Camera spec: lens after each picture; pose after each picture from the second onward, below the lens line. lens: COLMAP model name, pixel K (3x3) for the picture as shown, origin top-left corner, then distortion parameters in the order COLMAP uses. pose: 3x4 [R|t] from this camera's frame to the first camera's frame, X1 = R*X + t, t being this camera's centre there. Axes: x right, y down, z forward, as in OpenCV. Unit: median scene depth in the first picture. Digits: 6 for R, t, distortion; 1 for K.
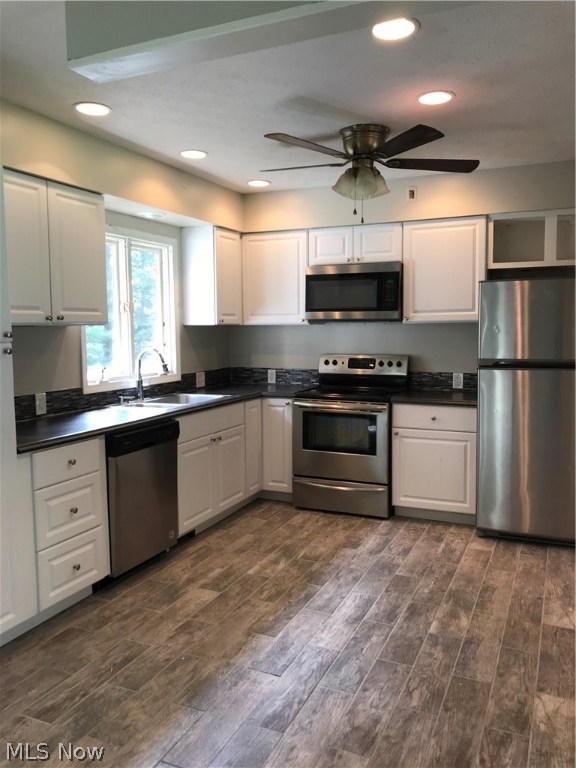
lens RADIAL K [[634.5, 0, 299.2], [0, 634.5, 379.6], [0, 0, 1]] dist [0.052658, -0.062838]
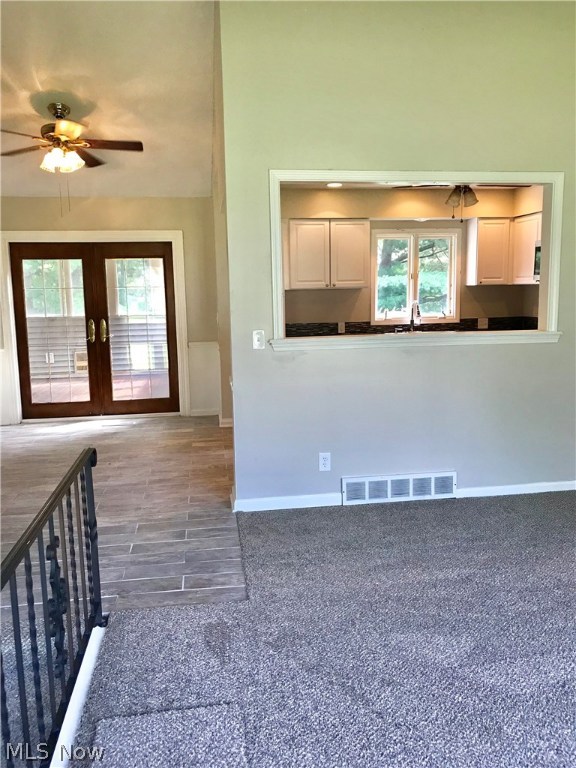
lens RADIAL K [[634.5, 0, 284.3], [0, 634.5, 382.7], [0, 0, 1]] dist [0.052658, -0.062838]
pose [[0.515215, 0.133453, -0.846607, 1.129639], [-0.058700, 0.990978, 0.120488, -0.018935], [0.855049, -0.012382, 0.518400, -0.178767]]
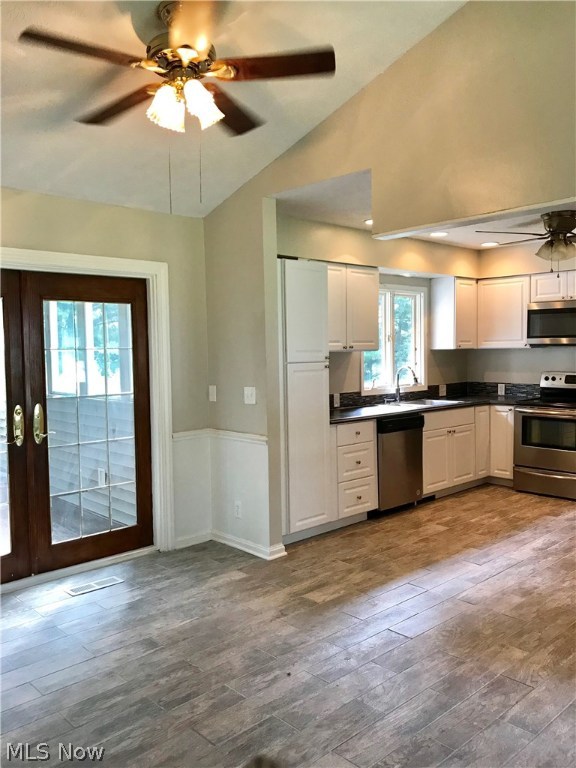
lens RADIAL K [[634.5, 0, 279.8], [0, 634.5, 369.4], [0, 0, 1]] dist [0.052658, -0.062838]
pose [[0.910405, 0.008416, -0.413632, 0.110323], [-0.027955, 0.998759, -0.041208, 0.027500], [0.412772, 0.049079, 0.909511, -0.461011]]
